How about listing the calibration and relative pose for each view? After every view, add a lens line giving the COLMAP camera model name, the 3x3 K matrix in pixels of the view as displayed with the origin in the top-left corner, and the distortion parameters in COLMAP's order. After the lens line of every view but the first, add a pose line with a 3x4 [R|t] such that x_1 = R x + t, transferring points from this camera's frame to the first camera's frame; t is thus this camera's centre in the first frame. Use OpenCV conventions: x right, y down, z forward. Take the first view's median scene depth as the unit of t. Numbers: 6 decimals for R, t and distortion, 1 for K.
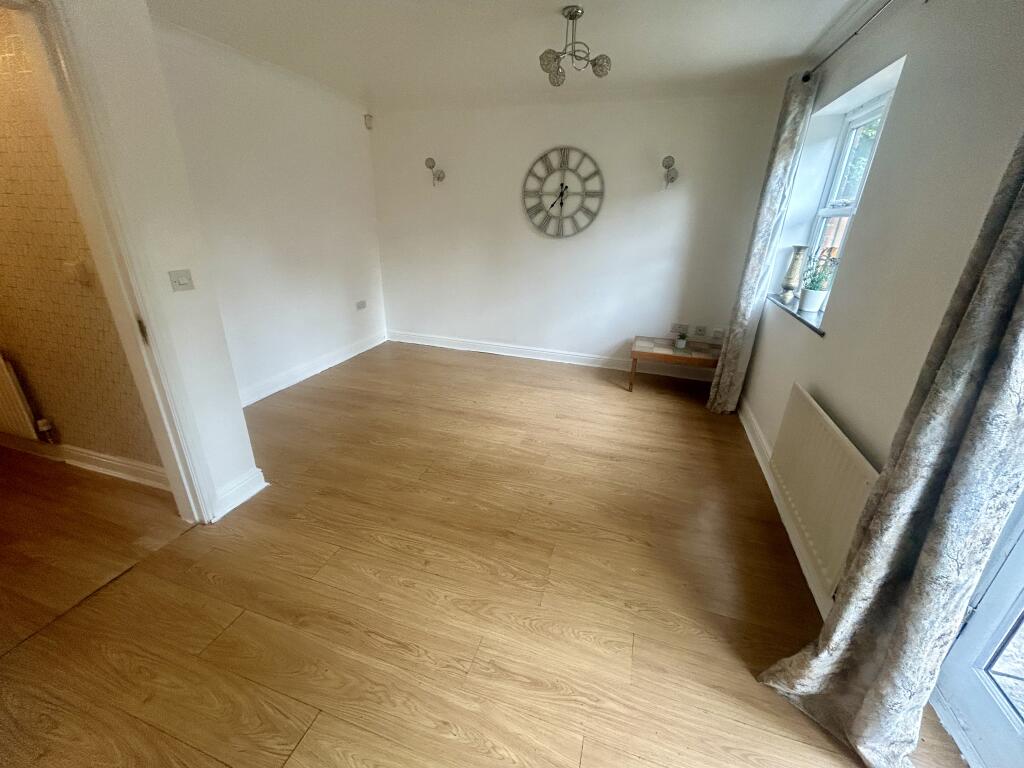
lens RADIAL K [[414.3, 0, 513.0], [0, 414.3, 381.8], [0, 0, 1]] dist [-0.000761, -0.000371]
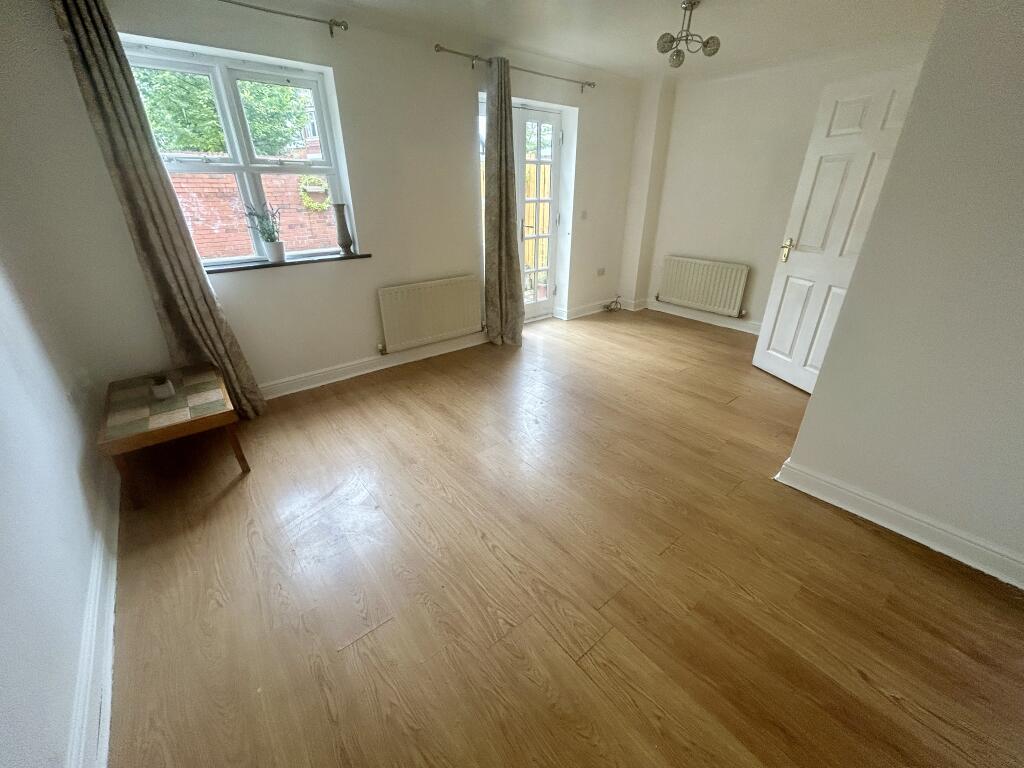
lens RADIAL K [[414.3, 0, 513.5], [0, 414.3, 384.1], [0, 0, 1]] dist [-0.000761, -0.000371]
pose [[-0.840526, -0.260497, 0.475034, -0.452853], [0.179683, 0.693150, 0.698038, -0.630135], [-0.511107, 0.672075, -0.535803, 1.557892]]
